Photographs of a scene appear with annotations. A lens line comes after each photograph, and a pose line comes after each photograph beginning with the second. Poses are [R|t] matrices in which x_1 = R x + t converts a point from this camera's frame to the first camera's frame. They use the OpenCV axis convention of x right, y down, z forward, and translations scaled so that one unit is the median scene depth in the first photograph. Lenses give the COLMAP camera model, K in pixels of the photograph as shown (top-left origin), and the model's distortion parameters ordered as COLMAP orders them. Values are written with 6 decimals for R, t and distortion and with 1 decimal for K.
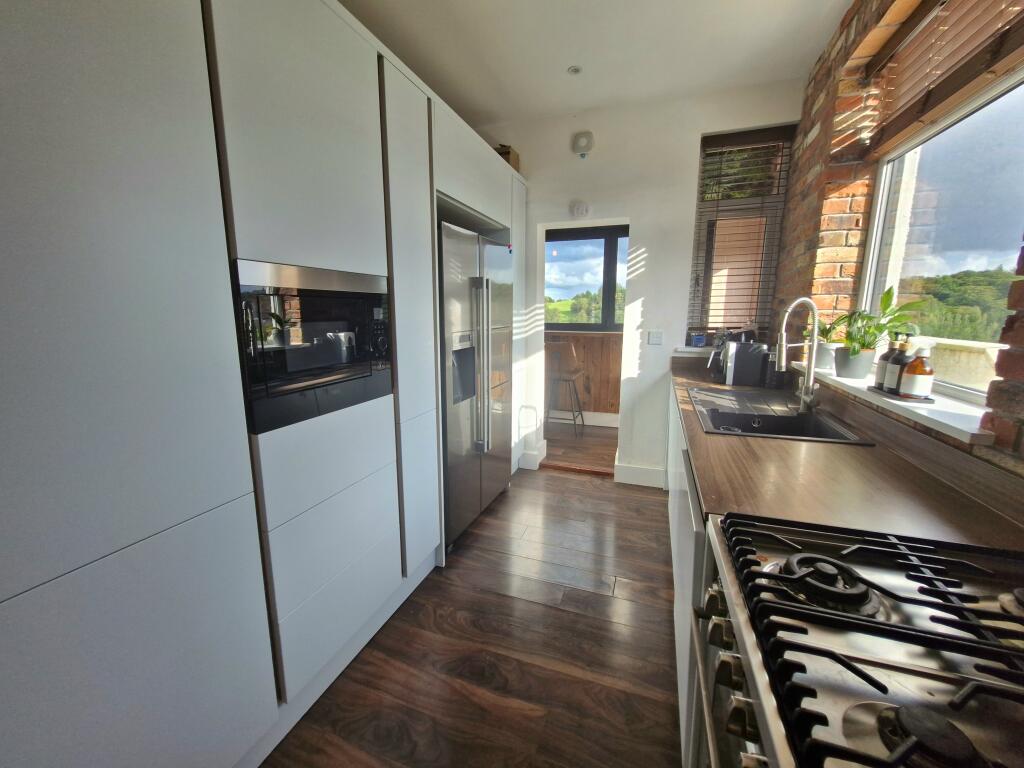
lens RADIAL K [[407.0, 0, 506.4], [0, 407.0, 378.1], [0, 0, 1]] dist [0.000188, -0.000913]
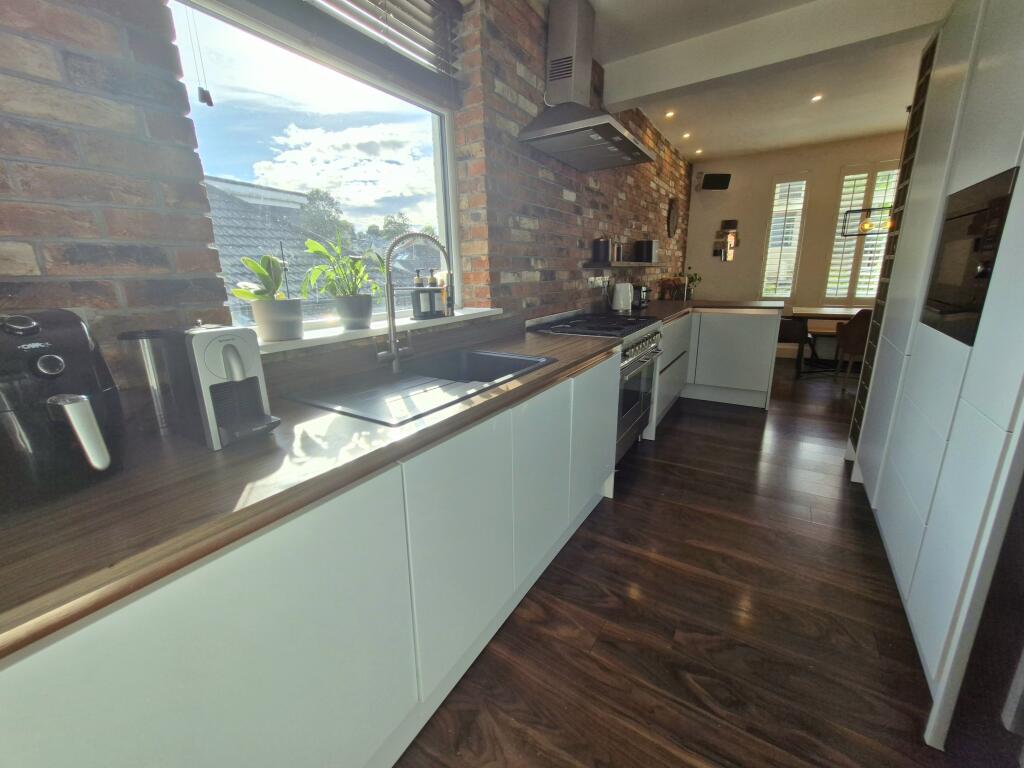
lens RADIAL K [[407.0, 0, 515.0], [0, 407.0, 377.6], [0, 0, 1]] dist [0.000188, -0.000913]
pose [[-0.975277, -0.038173, 0.217662, 0.224910], [0.056753, 0.908664, 0.413653, -0.183180], [-0.213572, 0.415779, -0.884033, 1.286957]]
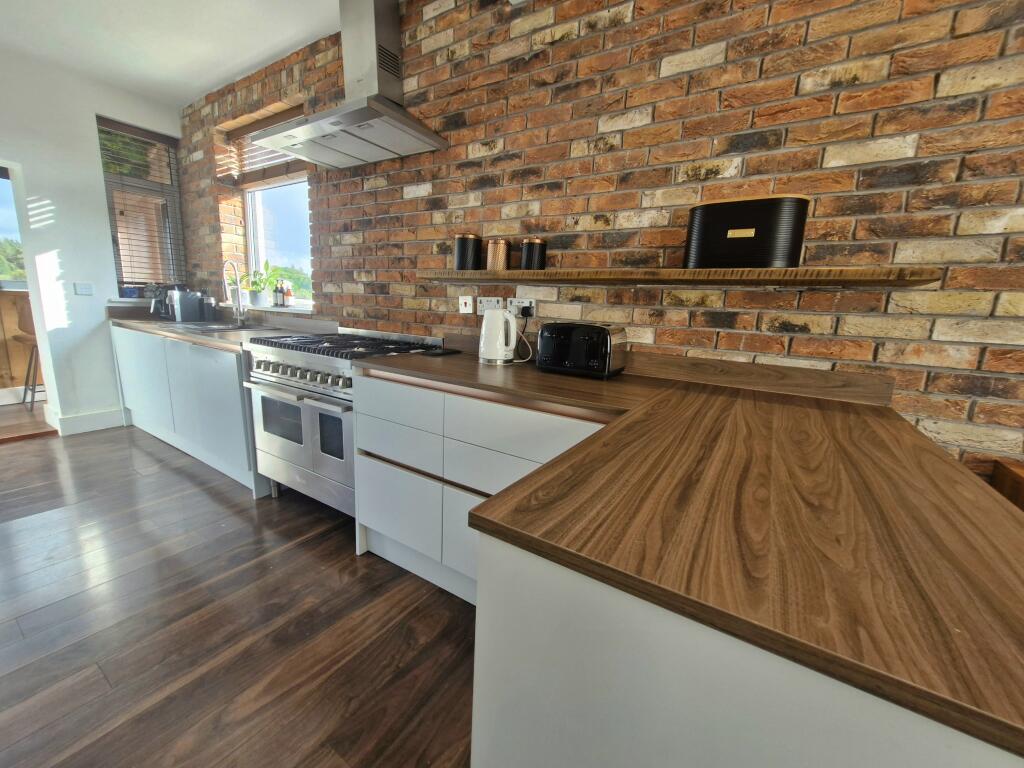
lens RADIAL K [[407.0, 0, 512.9], [0, 407.0, 386.2], [0, 0, 1]] dist [0.000188, -0.000913]
pose [[0.218458, -0.177697, 0.959531, -0.598355], [0.122821, 0.980468, 0.153612, 0.164701], [-0.968086, 0.084293, 0.236016, -0.436118]]
